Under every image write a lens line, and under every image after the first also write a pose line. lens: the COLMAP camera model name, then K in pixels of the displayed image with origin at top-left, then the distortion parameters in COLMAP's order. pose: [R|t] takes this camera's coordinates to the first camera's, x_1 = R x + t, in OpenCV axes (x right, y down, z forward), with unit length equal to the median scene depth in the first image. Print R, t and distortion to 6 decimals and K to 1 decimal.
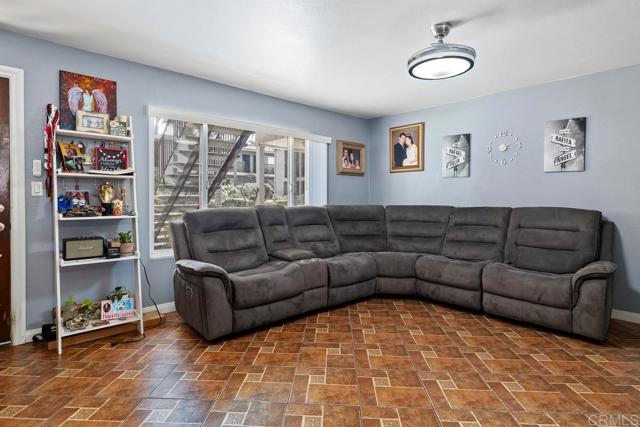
lens RADIAL K [[358.1, 0, 319.1], [0, 358.1, 201.0], [0, 0, 1]] dist [-0.003857, -0.000812]
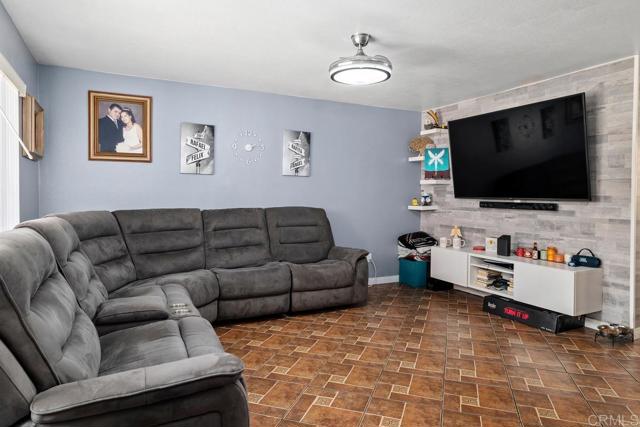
lens RADIAL K [[404.6, 0, 344.0], [0, 404.6, 209.6], [0, 0, 1]] dist [-0.008104, -0.002259]
pose [[0.245371, -0.038449, 0.968666, -0.602236], [0.001409, 0.999226, 0.039305, -0.025806], [-0.969428, -0.008279, 0.245235, 0.566934]]
